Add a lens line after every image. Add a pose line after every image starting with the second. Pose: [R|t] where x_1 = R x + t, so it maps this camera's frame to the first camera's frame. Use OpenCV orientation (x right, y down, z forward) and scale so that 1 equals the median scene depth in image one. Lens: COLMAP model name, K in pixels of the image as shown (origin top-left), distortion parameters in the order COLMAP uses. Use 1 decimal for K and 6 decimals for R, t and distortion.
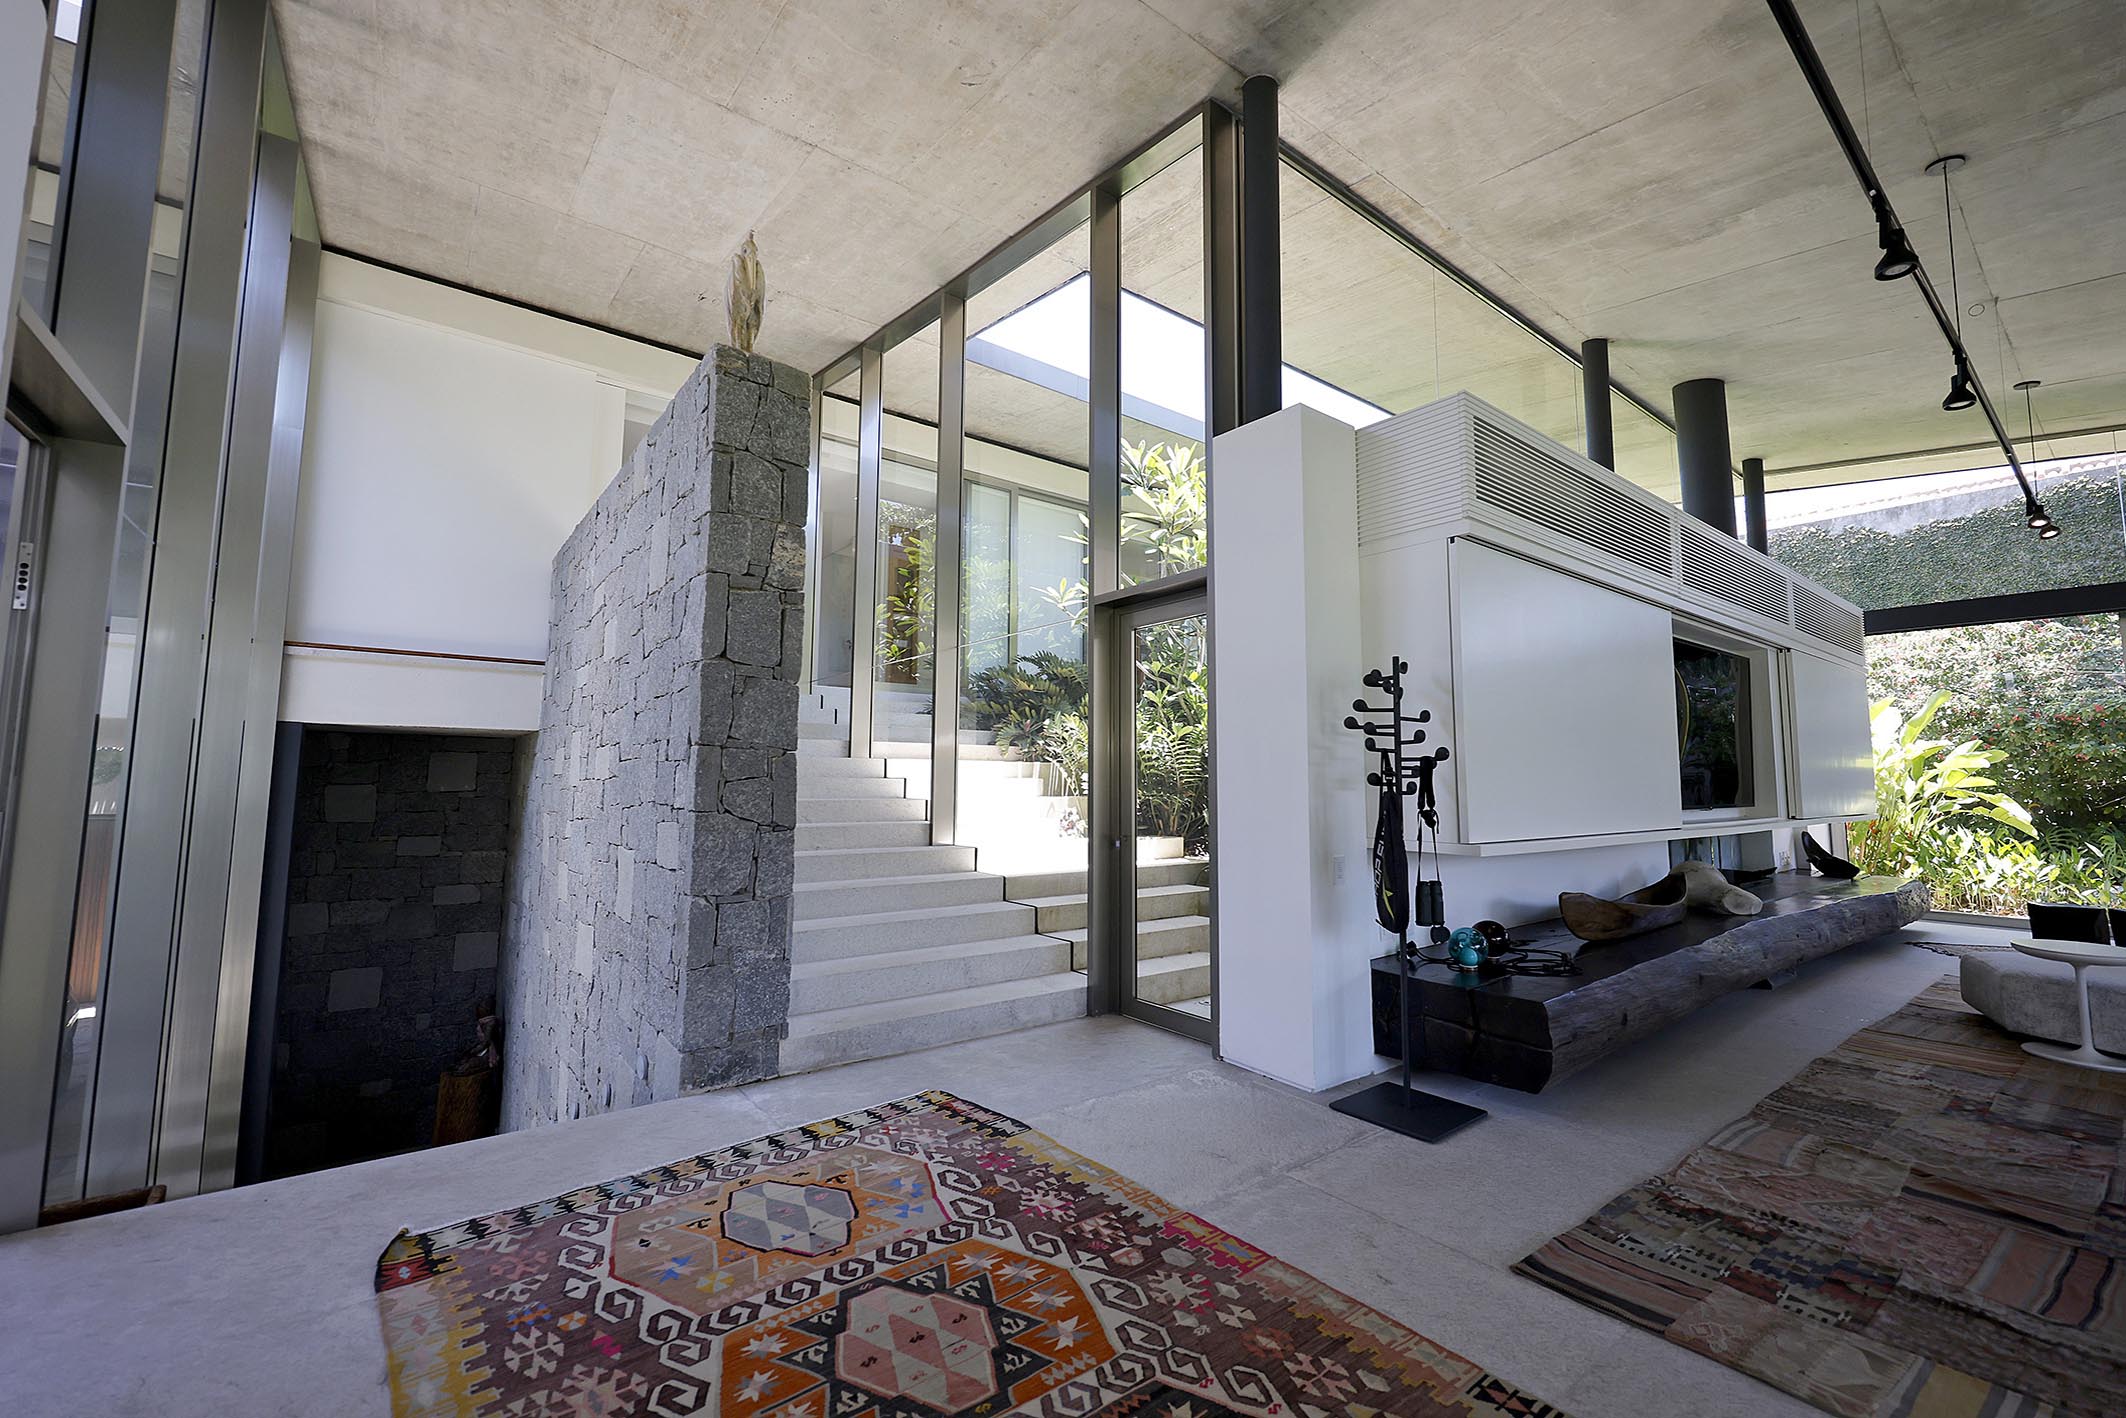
lens RADIAL K [[856.3, 0, 1056.6], [0, 856.3, 701.7], [0, 0, 1]] dist [0.000553, -0.000228]
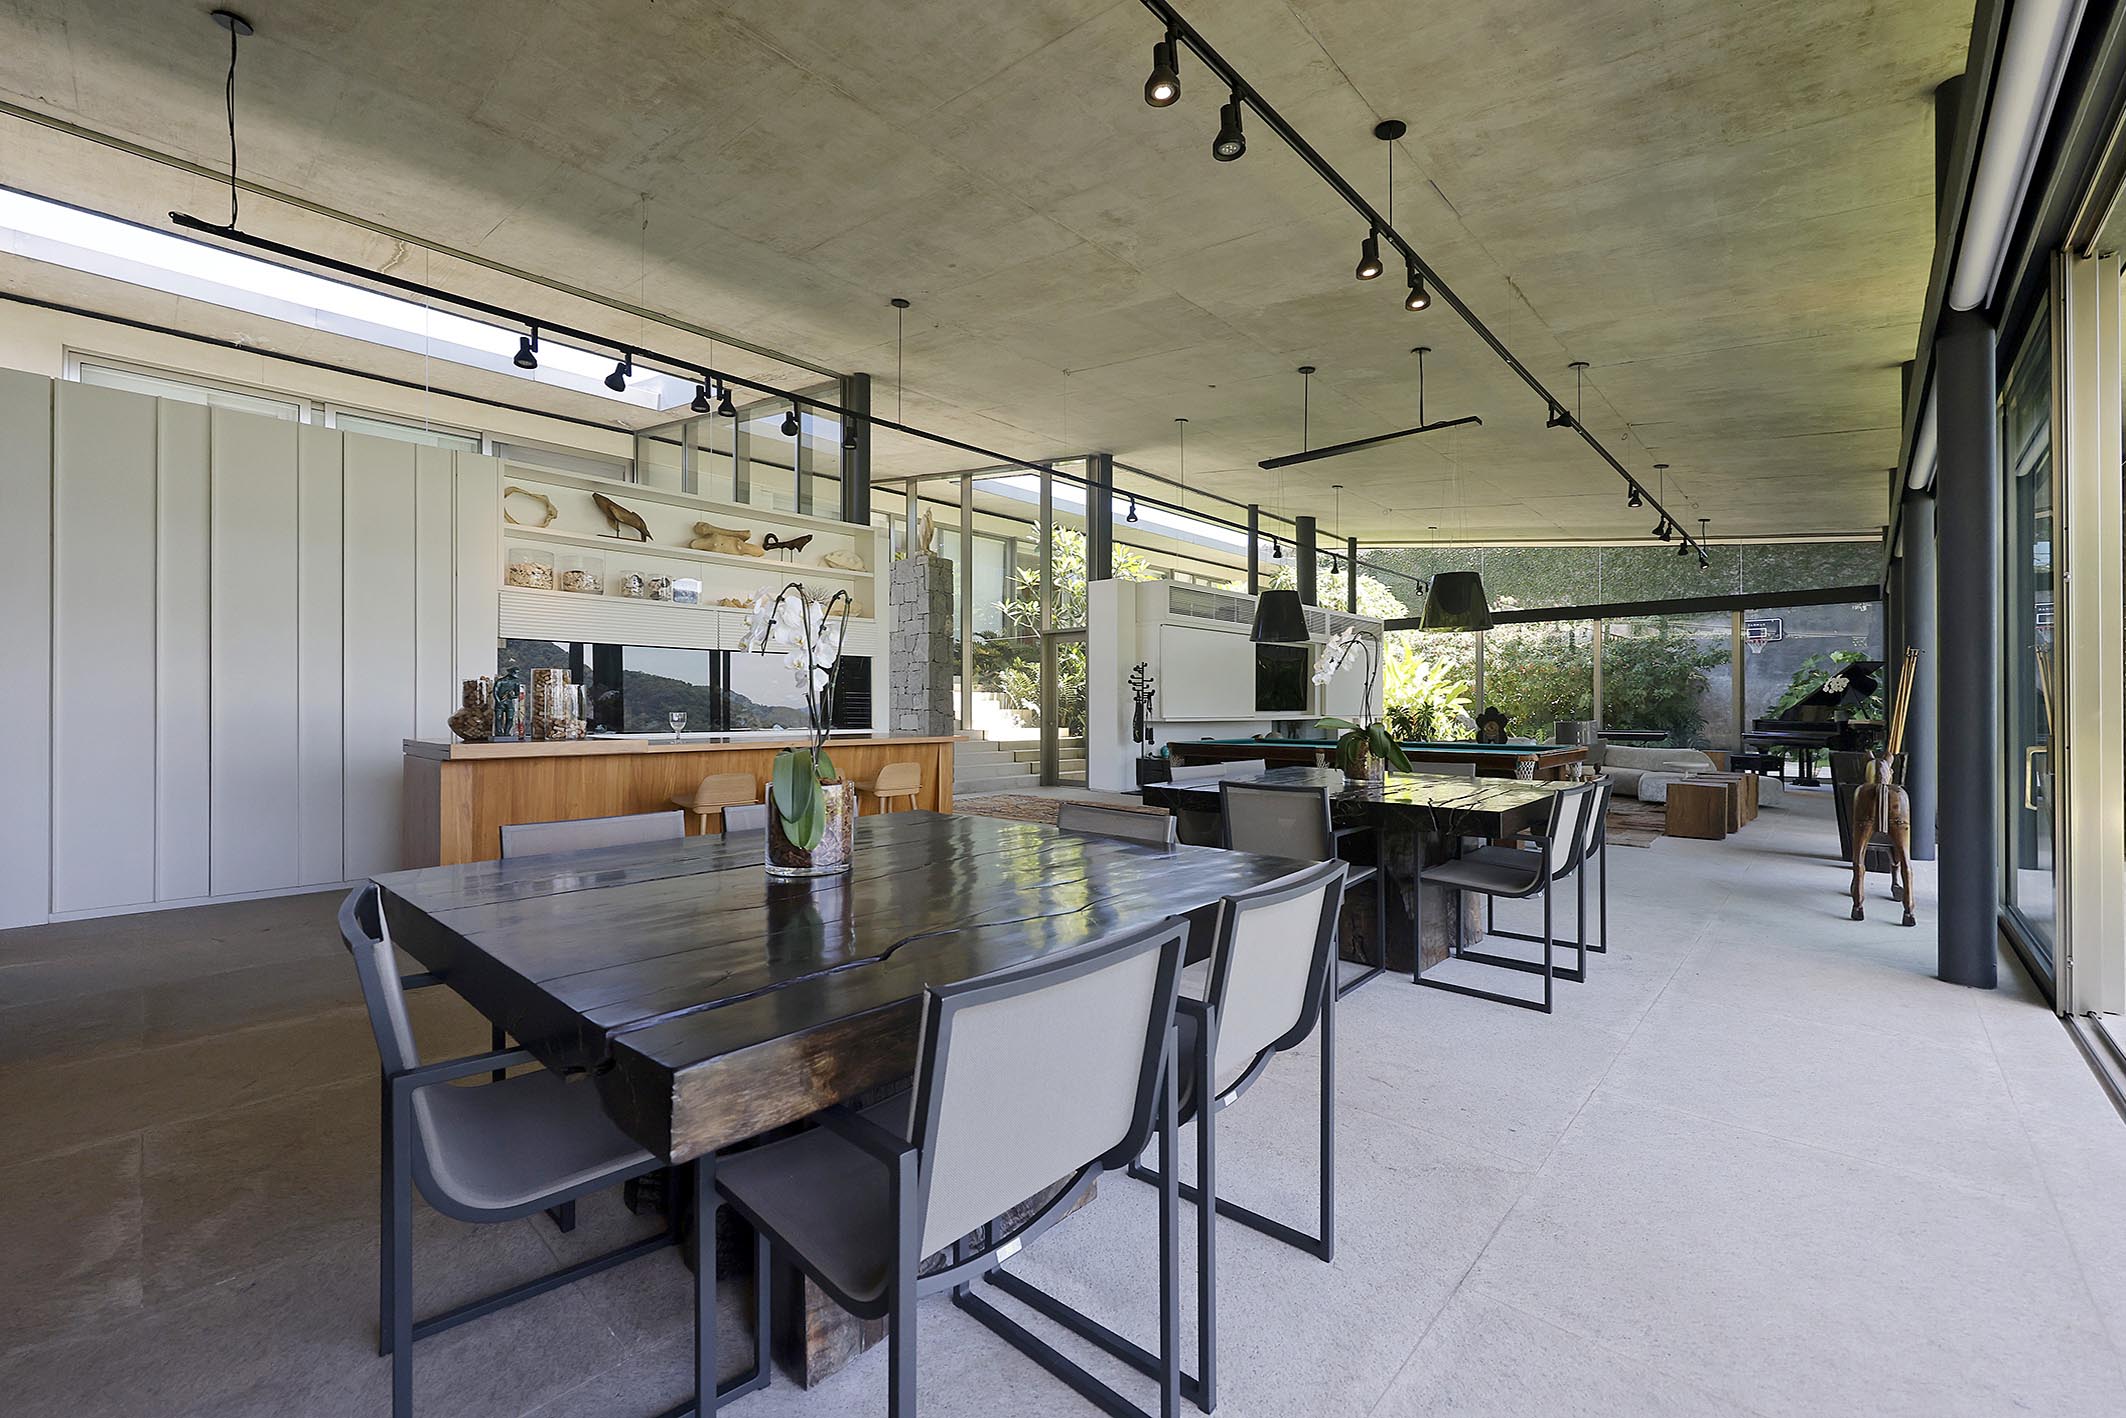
lens RADIAL K [[856.3, 0, 1054.6], [0, 856.3, 702.9], [0, 0, 1]] dist [0.000553, -0.000228]
pose [[0.986089, -0.005582, 0.166125, -0.441849], [-0.008776, 0.996294, 0.085566, -0.156417], [-0.165987, -0.085834, 0.982385, -1.981179]]
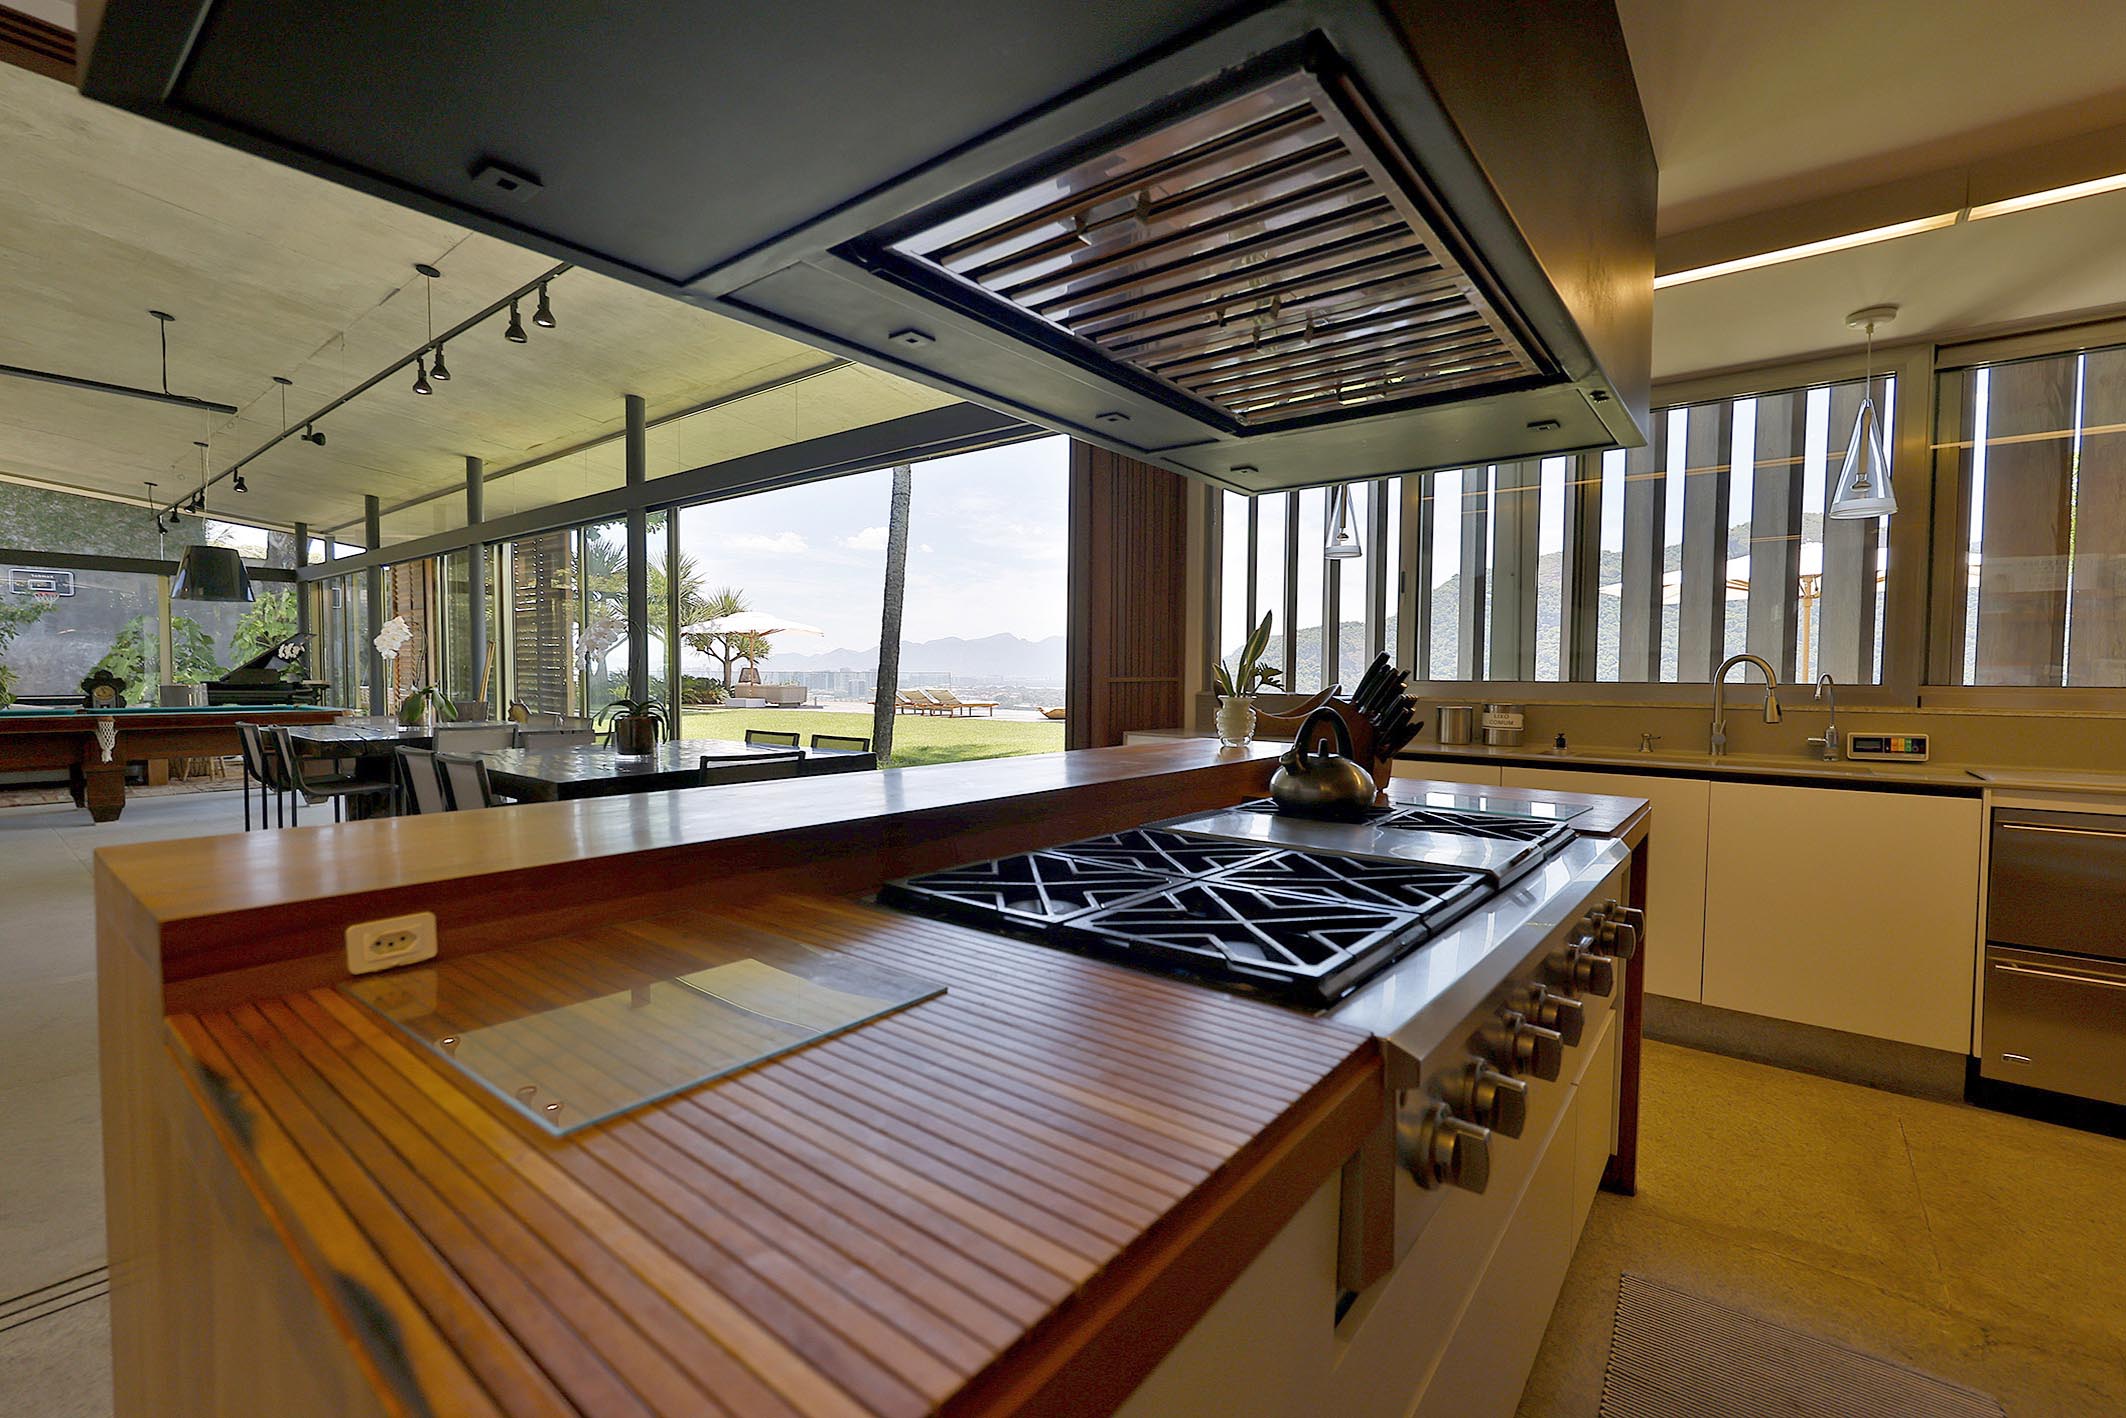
lens RADIAL K [[907.3, 0, 1053.6], [0, 907.3, 708.9], [0, 0, 1]] dist [-0.000832, -0.000056]
pose [[-0.245478, -0.046689, 0.968277, -1.736035], [-0.097312, 0.994981, 0.023306, -0.150363], [-0.964506, -0.088504, -0.248789, -1.678566]]
